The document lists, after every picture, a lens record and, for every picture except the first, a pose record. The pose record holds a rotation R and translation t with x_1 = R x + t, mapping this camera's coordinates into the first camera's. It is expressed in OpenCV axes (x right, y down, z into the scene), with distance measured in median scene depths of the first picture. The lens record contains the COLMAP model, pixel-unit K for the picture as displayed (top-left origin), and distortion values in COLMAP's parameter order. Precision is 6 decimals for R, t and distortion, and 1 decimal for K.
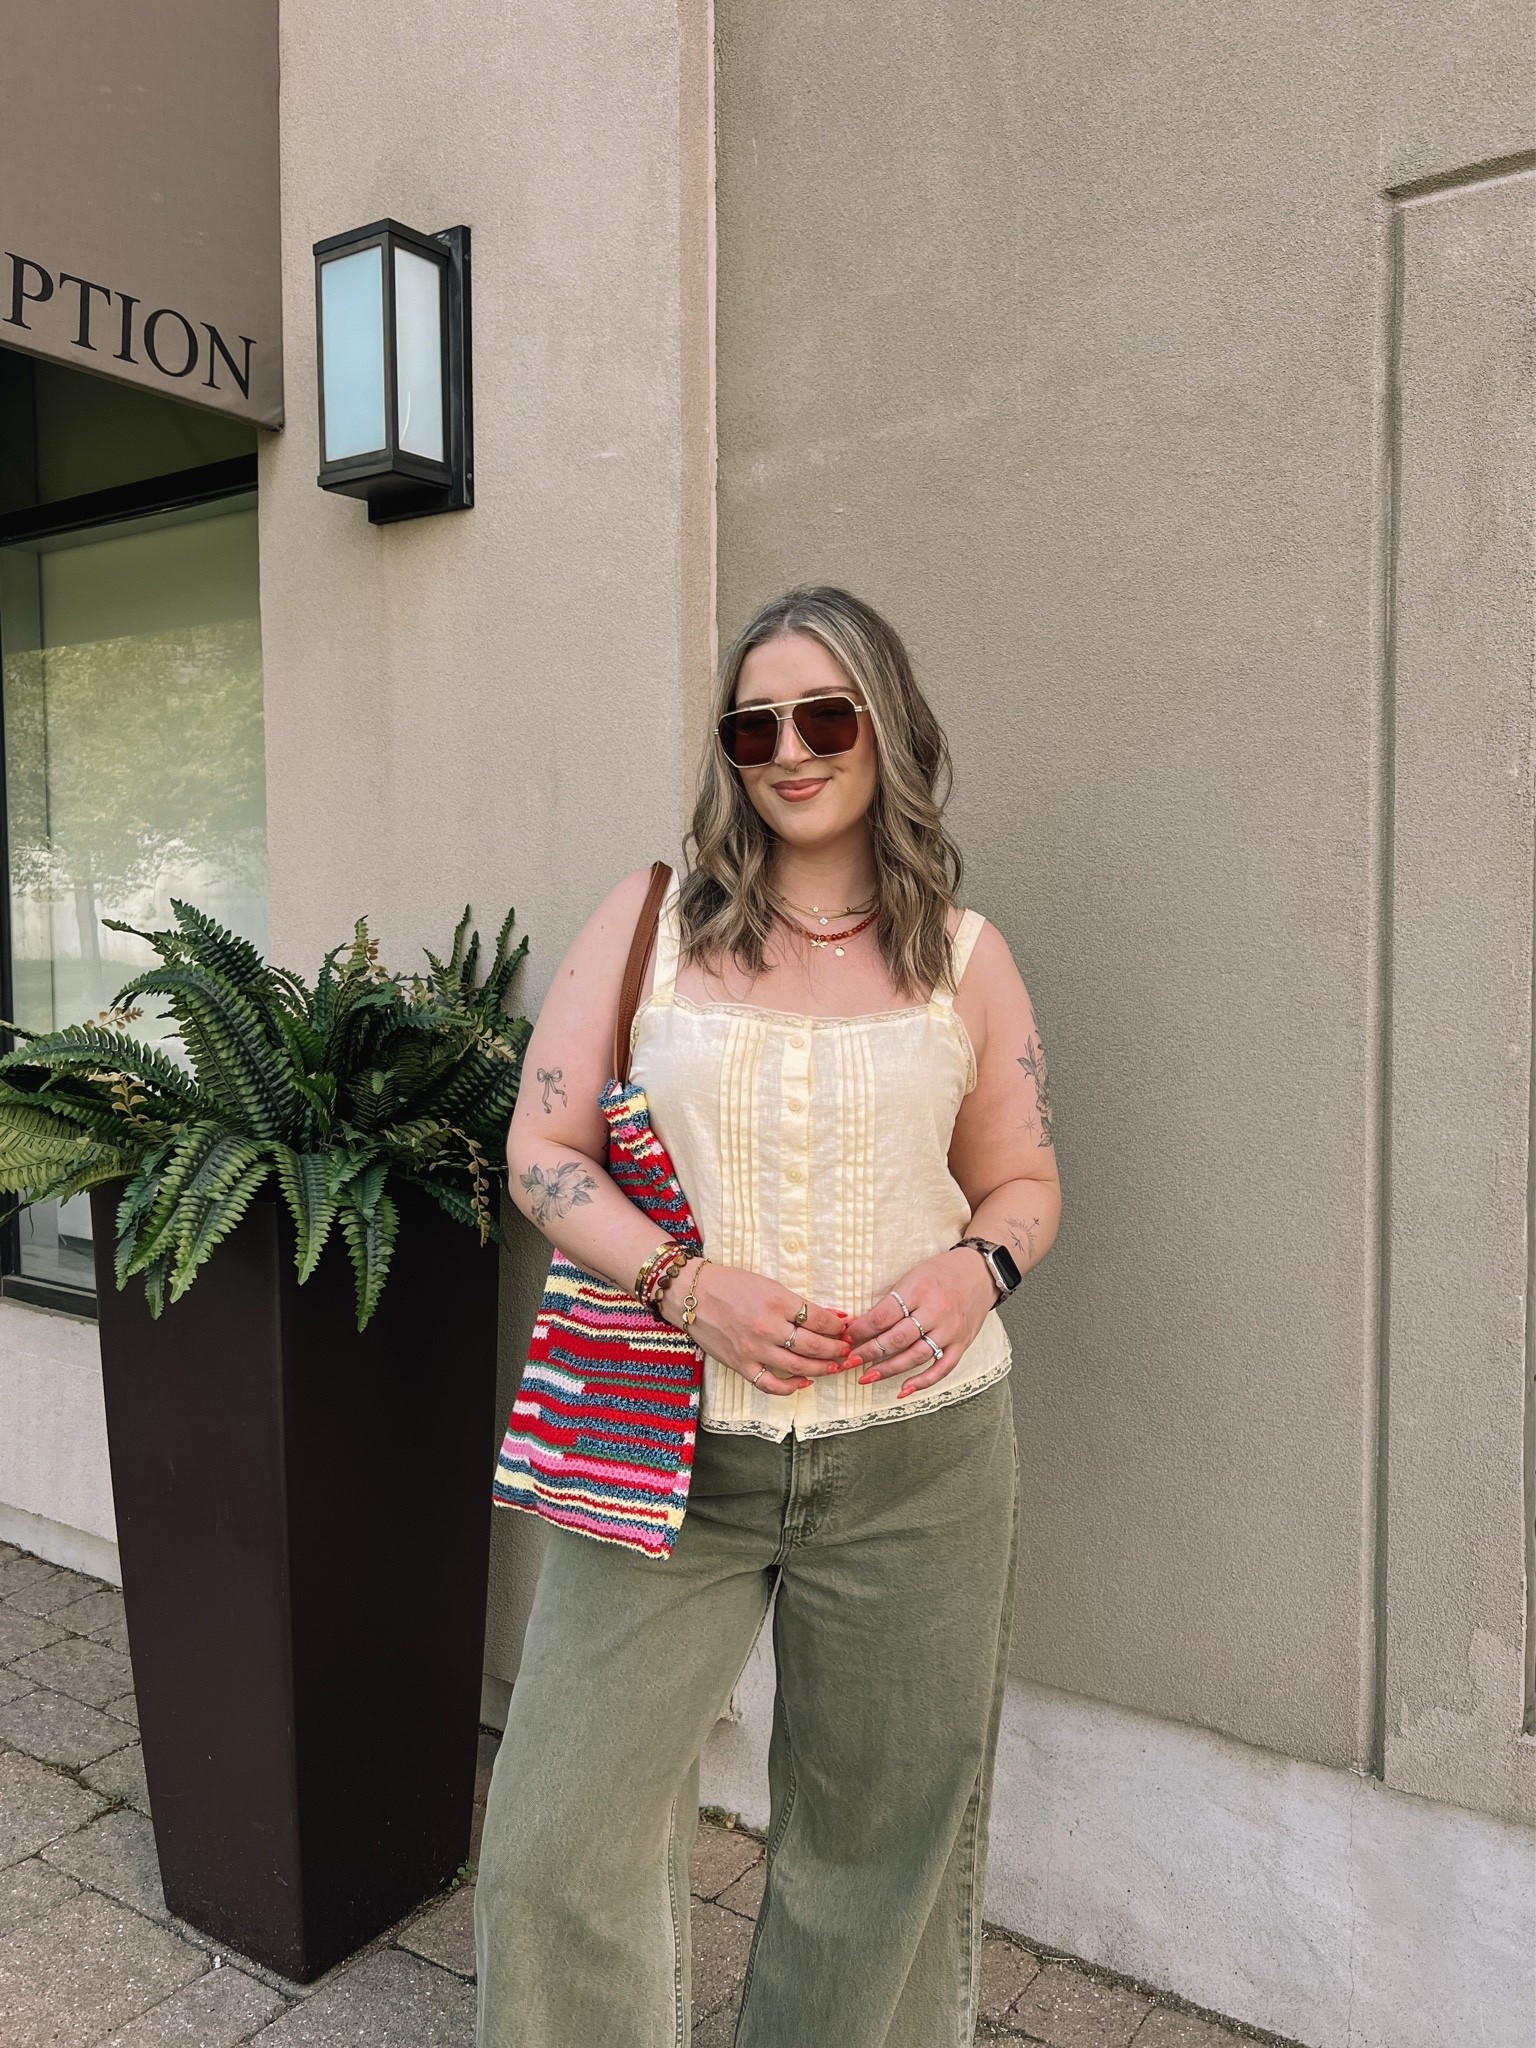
lens RADIAL K [[1637.8, 0, 817.5], [0, 1637.8, 990.8], [0, 0, 1]] dist [-0.009262, -0.017912]
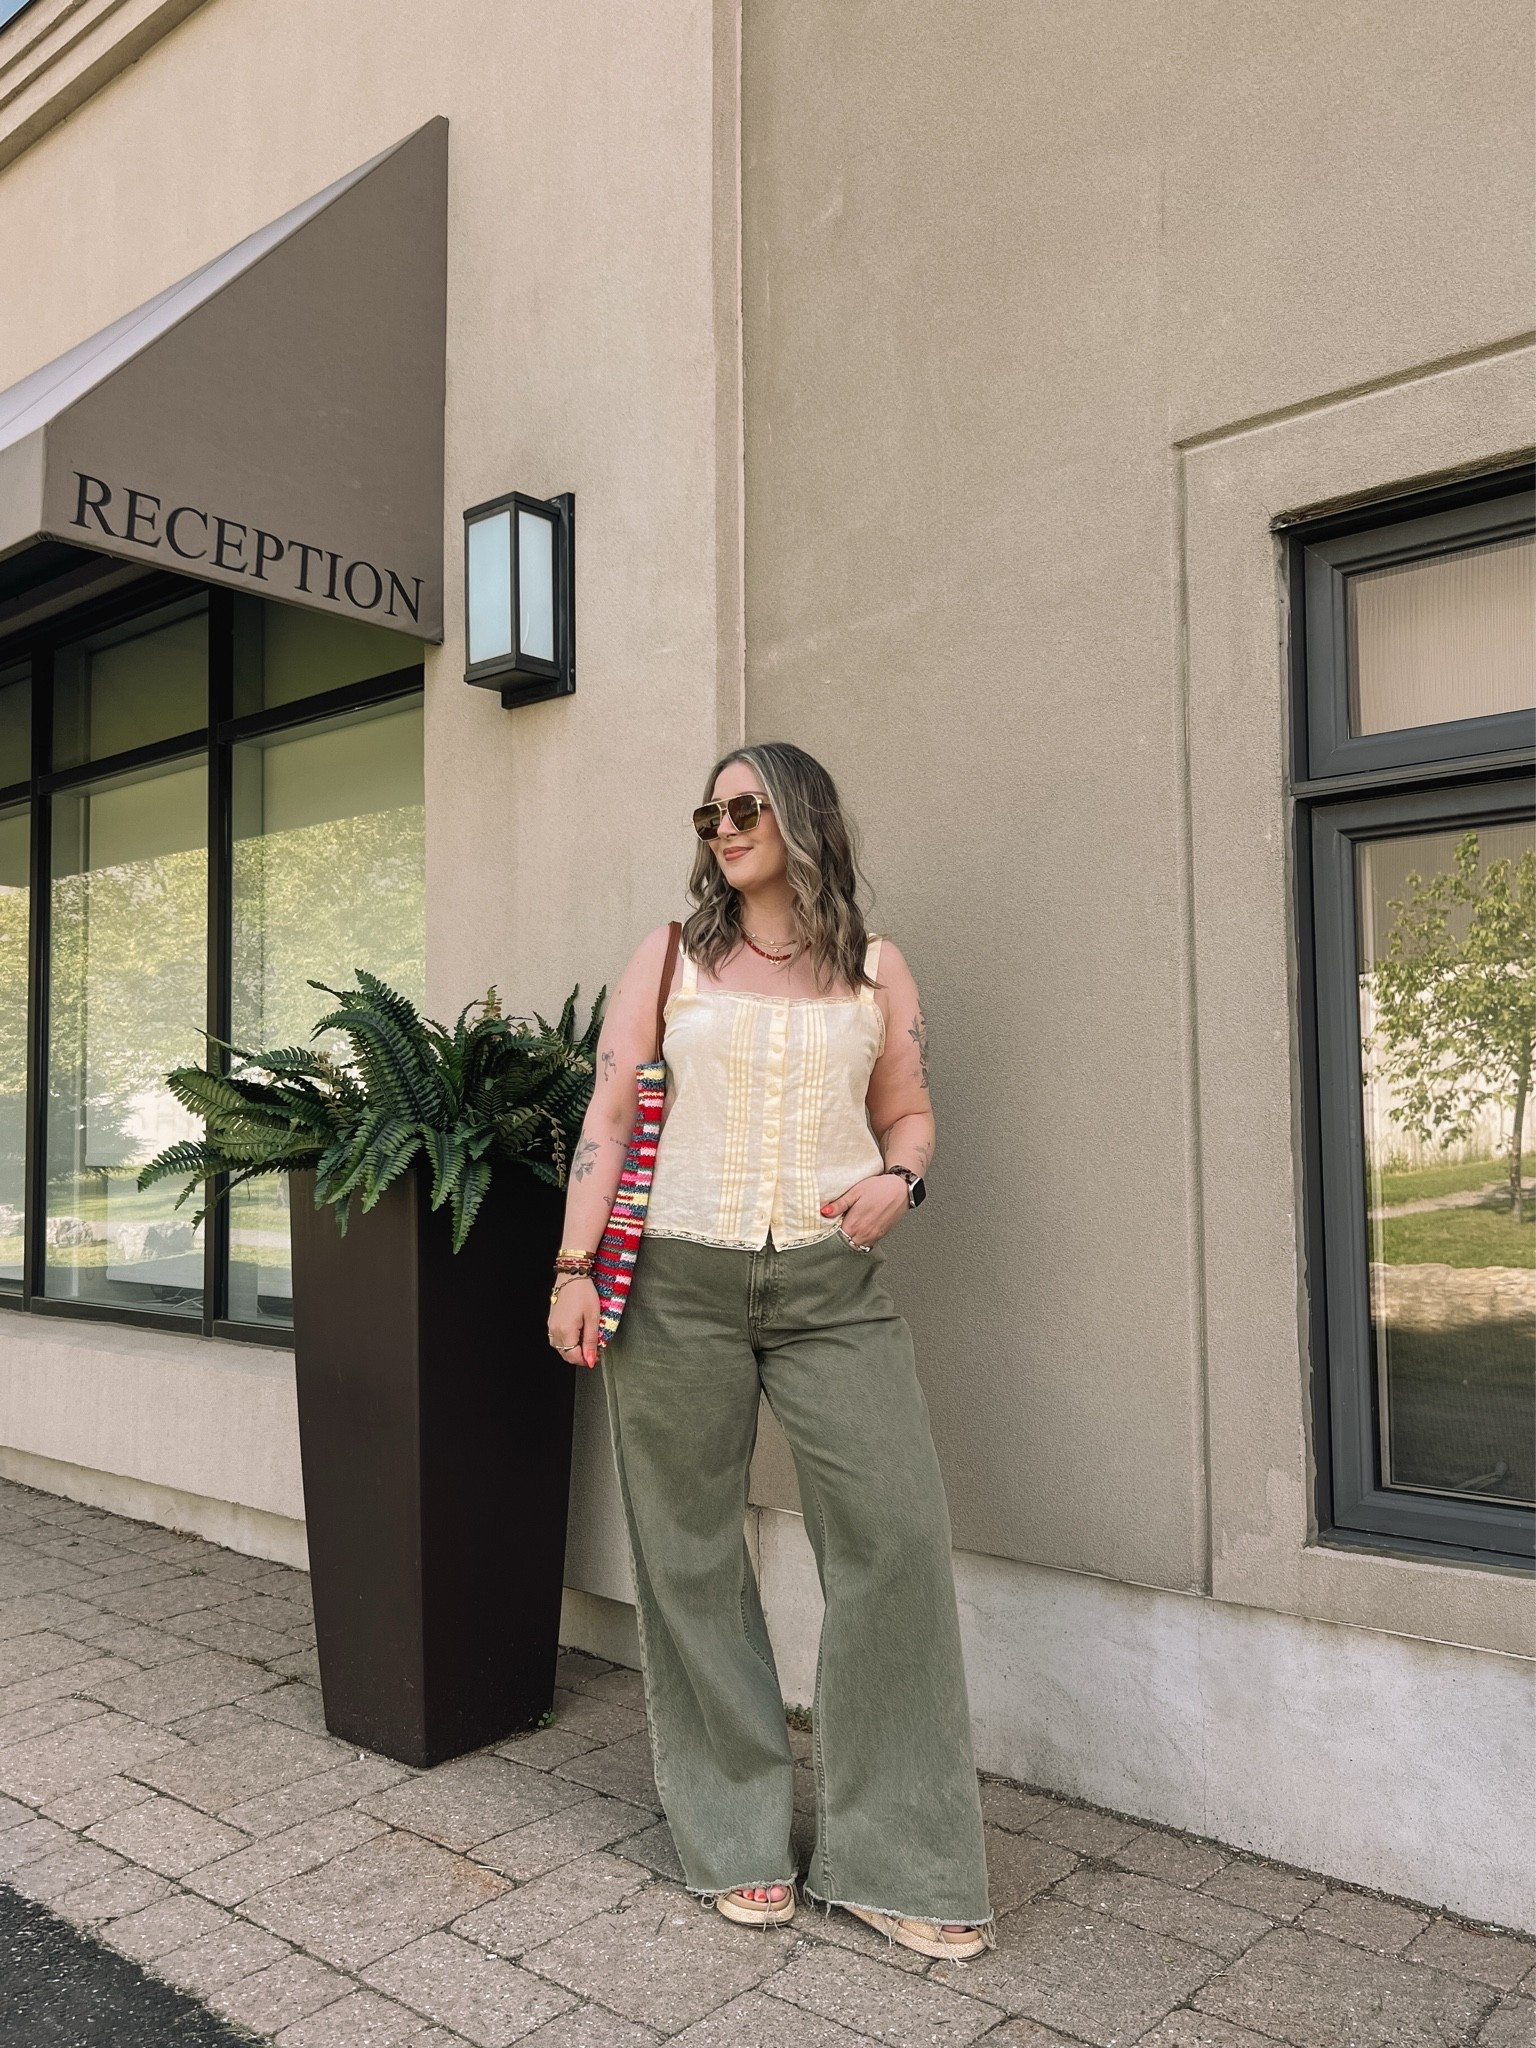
lens RADIAL K [[1637.8, 0, 769.3], [0, 1637.8, 1020.4], [0, 0, 1]] dist [-0.009262, -0.017912]
pose [[0.991613, -0.012081, -0.128676, 0.146041], [-0.001206, 0.994713, -0.102690, 0.137763], [0.129237, 0.101984, 0.986355, -0.351047]]
